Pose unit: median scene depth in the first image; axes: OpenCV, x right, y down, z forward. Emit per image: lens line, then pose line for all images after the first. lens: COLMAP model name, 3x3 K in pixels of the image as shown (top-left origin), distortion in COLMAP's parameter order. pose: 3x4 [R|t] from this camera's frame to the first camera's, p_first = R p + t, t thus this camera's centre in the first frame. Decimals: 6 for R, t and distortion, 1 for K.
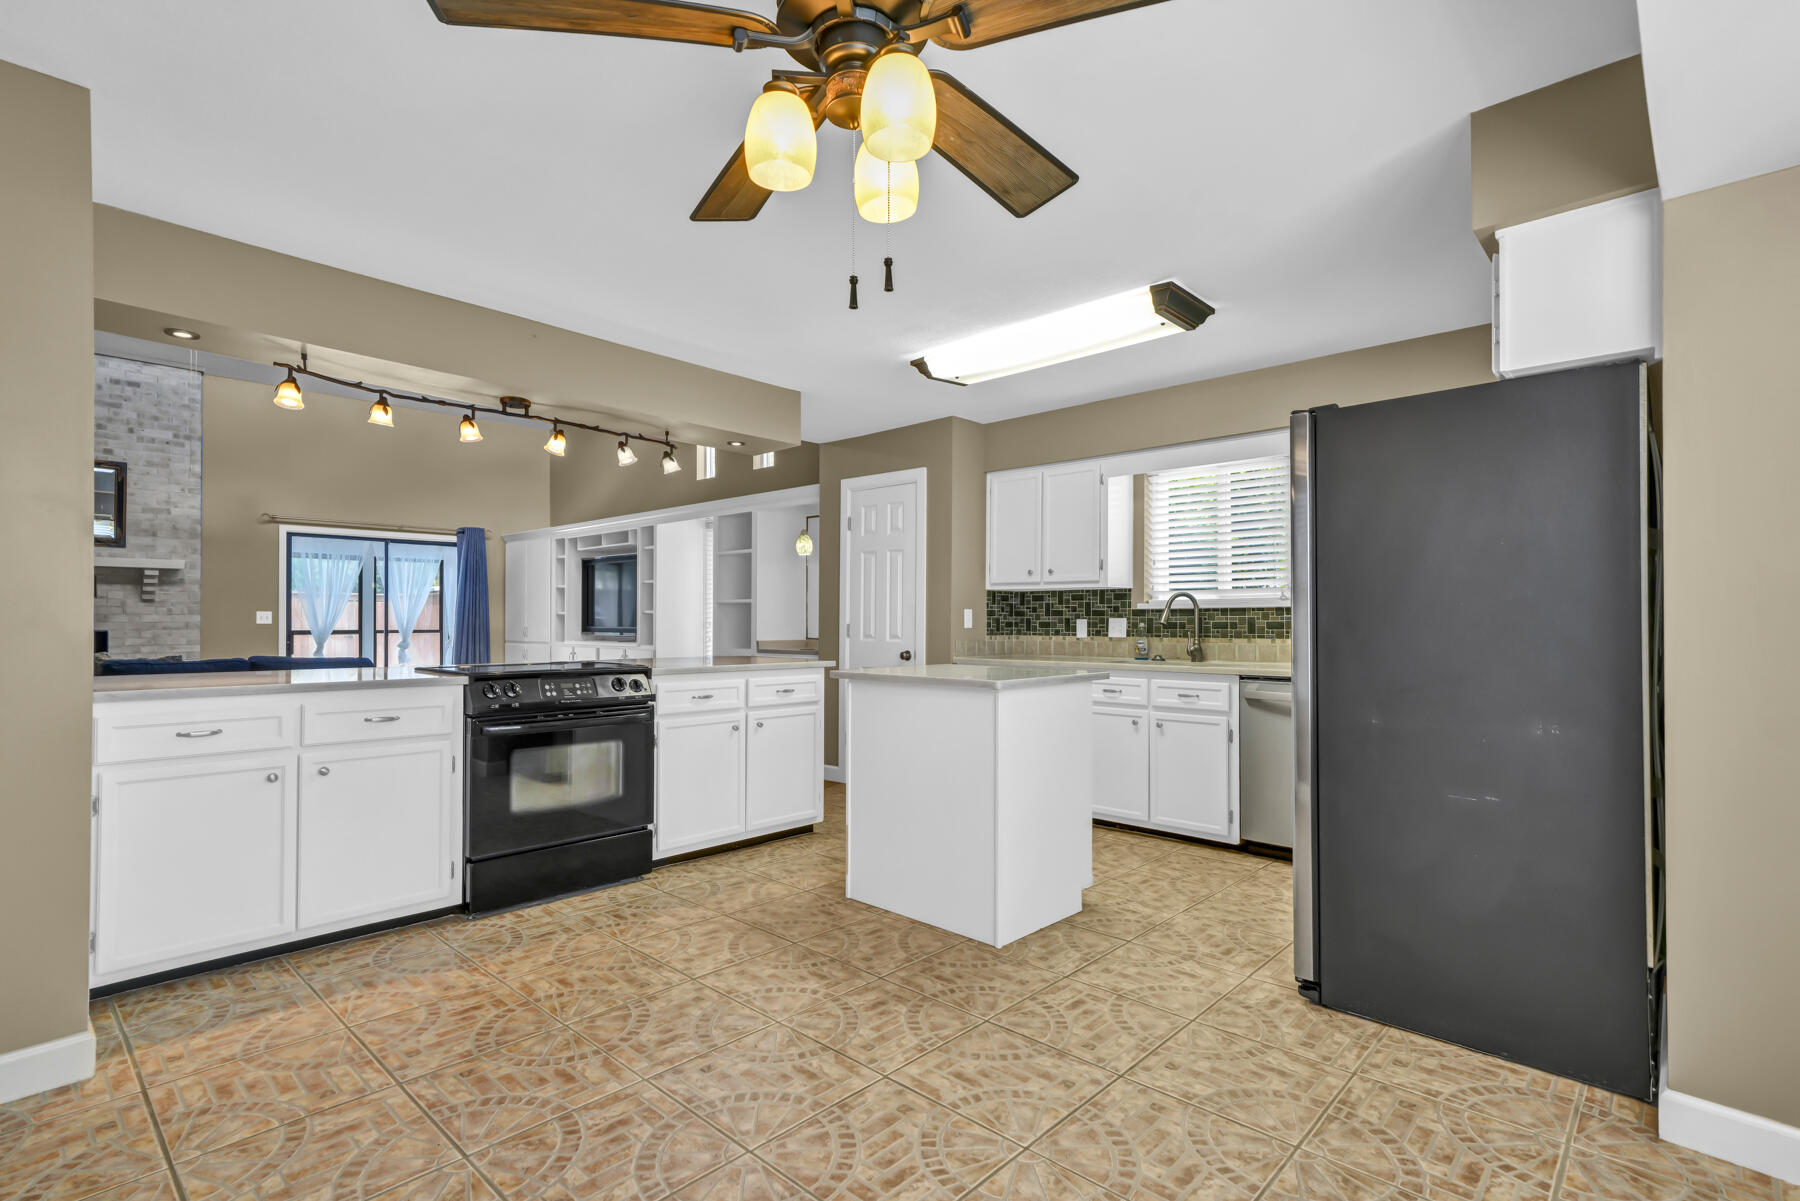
lens RADIAL K [[860.9, 0, 896.6], [0, 860.9, 615.5], [0, 0, 1]] dist [0.005918, -0.001176]
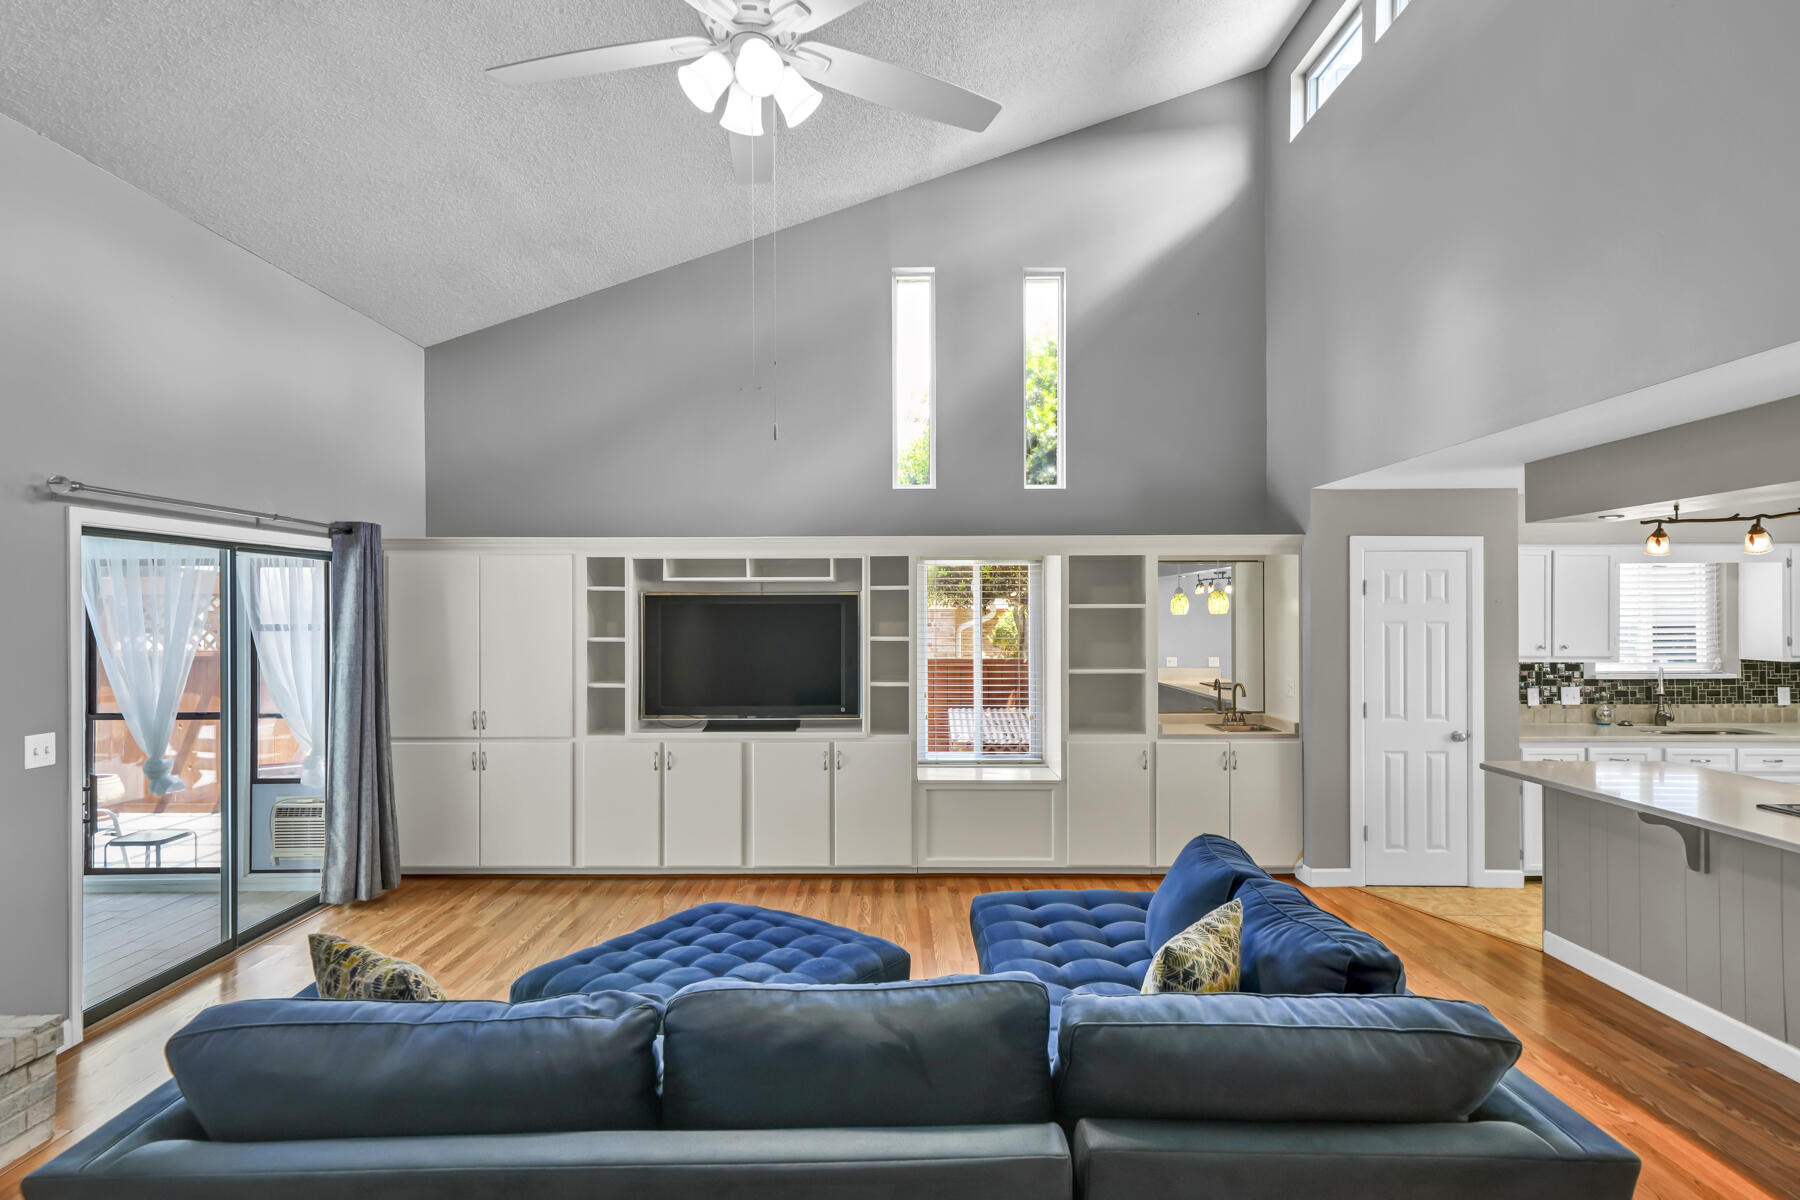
lens RADIAL K [[924.9, 0, 889.0], [0, 924.9, 612.1], [0, 0, 1]] dist [0.005715, 0.003041]
pose [[0.736245, -0.001702, 0.676713, -1.100124], [-0.000724, 0.999994, 0.003302, -0.089126], [-0.676715, -0.002921, 0.736239, 0.670384]]
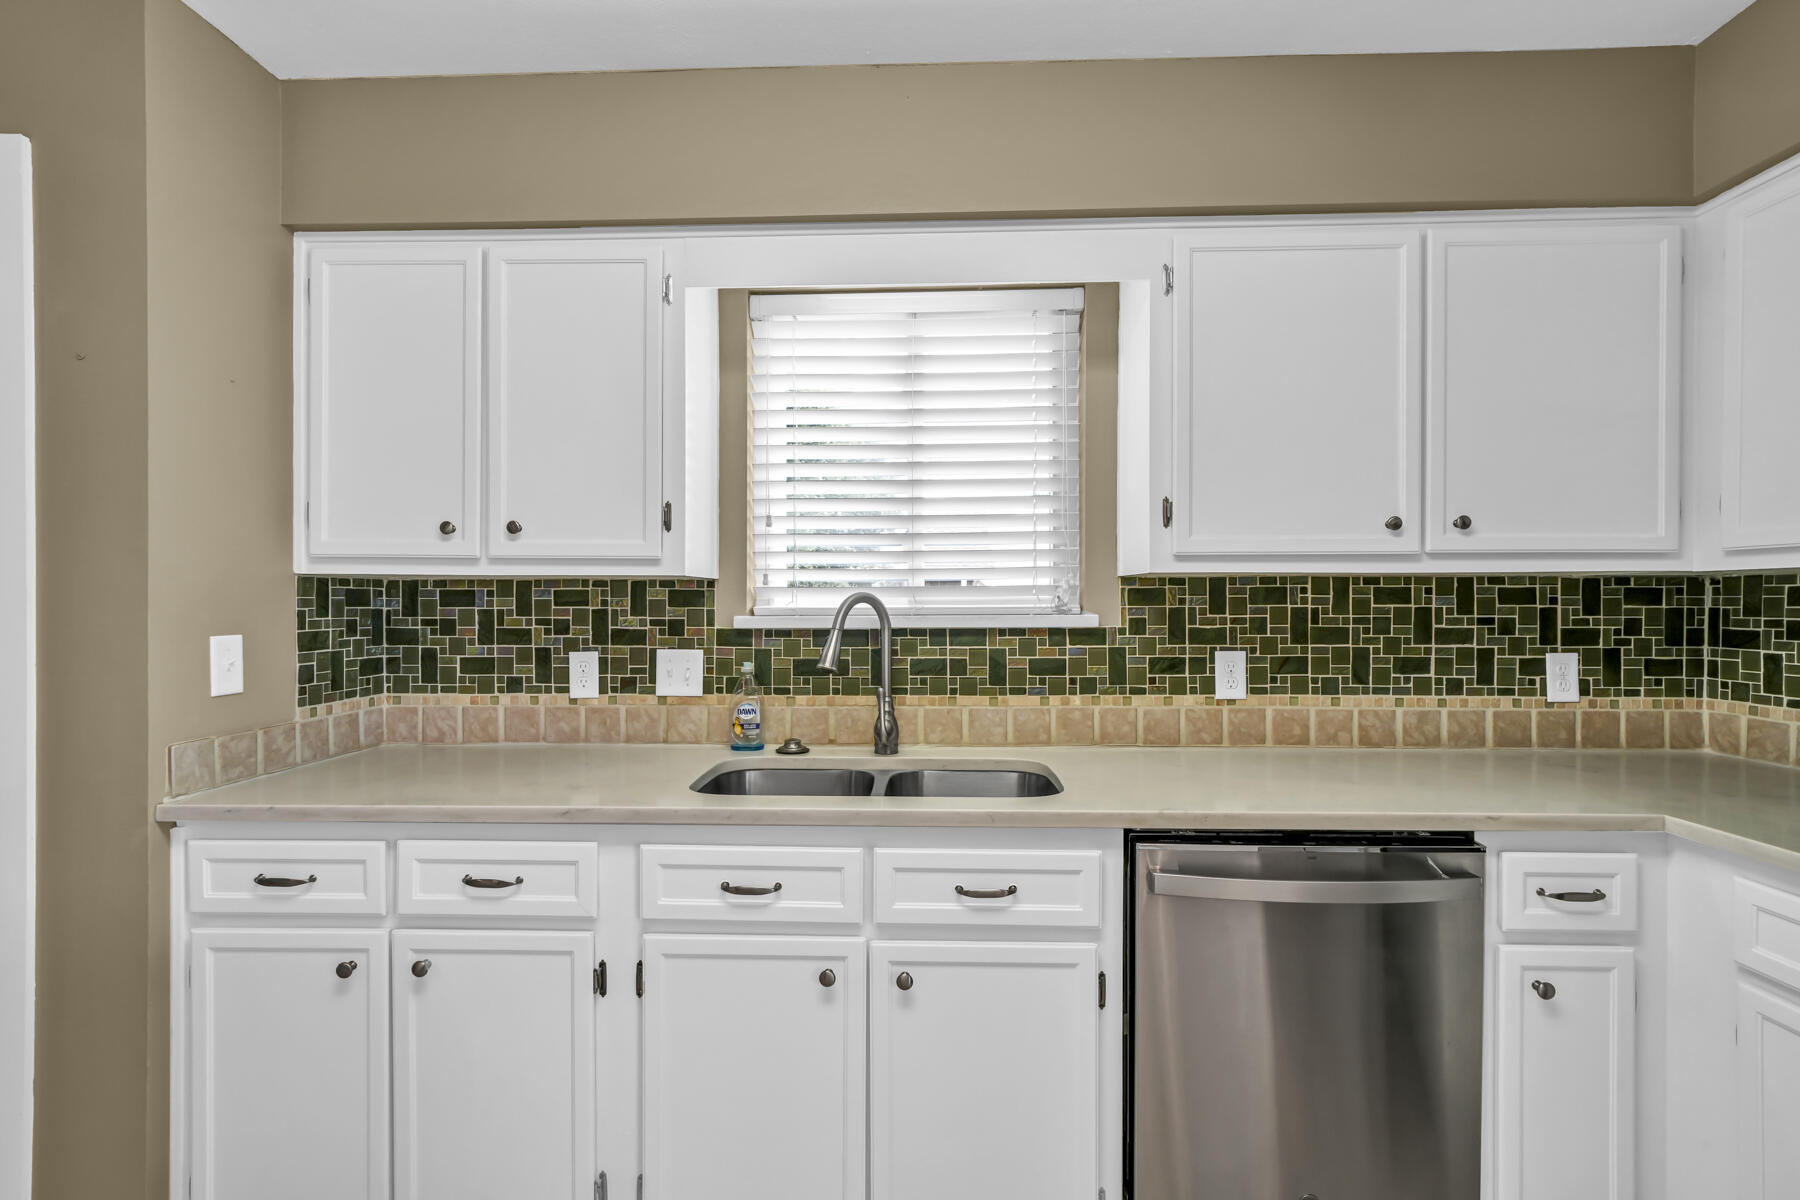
lens RADIAL K [[831.8, 0, 885.7], [0, 831.8, 610.2], [0, 0, 1]] dist [0.007219, 0.001051]
pose [[0.755962, -0.008425, 0.654561, 0.063497], [-0.003837, 0.999843, 0.017301, -0.021681], [-0.654604, -0.015591, 0.755811, 0.587976]]
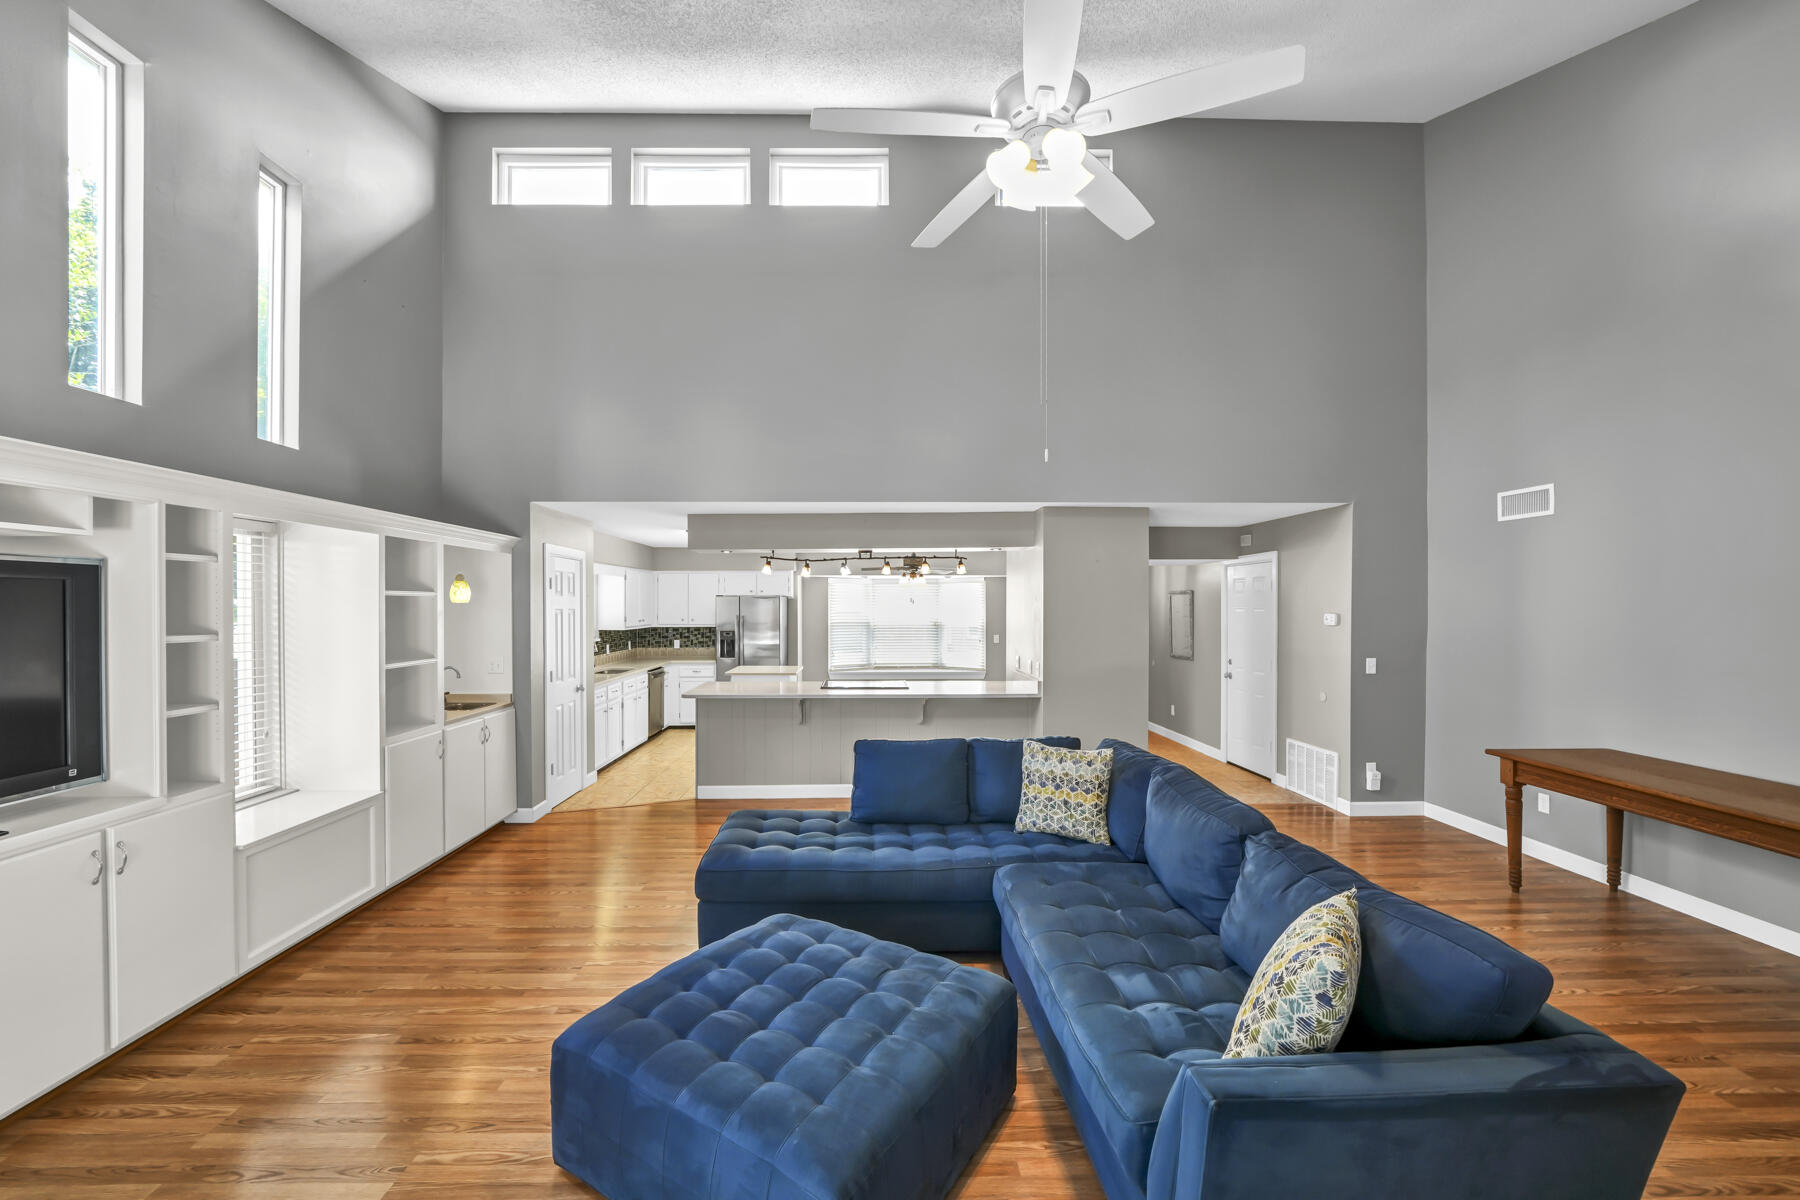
lens RADIAL K [[710.1, 0, 887.5], [0, 710.1, 602.1], [0, 0, 1]] dist [-0.000041, -0.000076]
pose [[-0.696161, 0.005295, 0.717866, -1.103400], [0.000480, 0.999976, -0.006911, -0.078593], [-0.717885, -0.004467, -0.696147, 1.400602]]
